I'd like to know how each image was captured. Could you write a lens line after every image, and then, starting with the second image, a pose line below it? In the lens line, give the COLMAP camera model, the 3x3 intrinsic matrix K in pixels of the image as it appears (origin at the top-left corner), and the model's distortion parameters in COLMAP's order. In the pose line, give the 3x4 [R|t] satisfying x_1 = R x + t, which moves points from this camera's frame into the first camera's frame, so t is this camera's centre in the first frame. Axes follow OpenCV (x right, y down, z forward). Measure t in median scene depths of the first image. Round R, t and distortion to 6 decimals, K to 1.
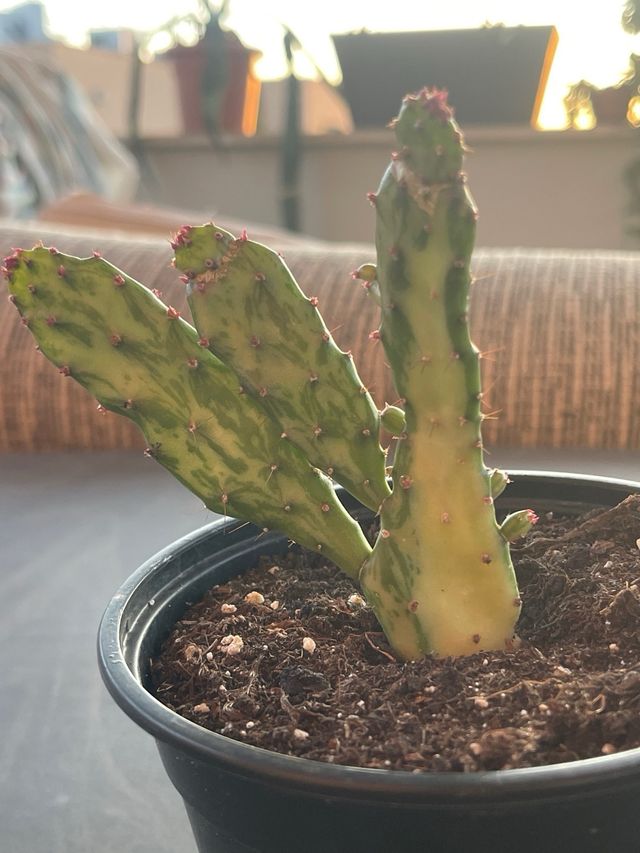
lens RADIAL K [[1167.6, 0, 320.0], [0, 1167.6, 426.5], [0, 0, 1]] dist [0.146807, -0.669179]
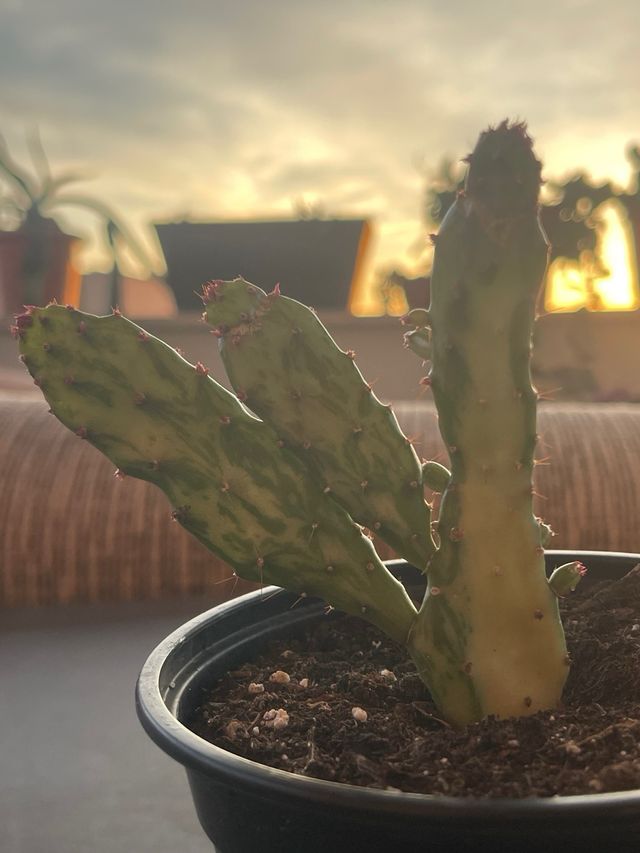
lens RADIAL K [[1167.6, 0, 320.0], [0, 1167.6, 426.5], [0, 0, 1]] dist [0.146807, -0.669179]
pose [[0.986762, -0.006421, 0.162048, -0.188748], [0.032178, 0.987102, -0.156827, 0.104648], [-0.158951, 0.159965, 0.974241, 0.057589]]
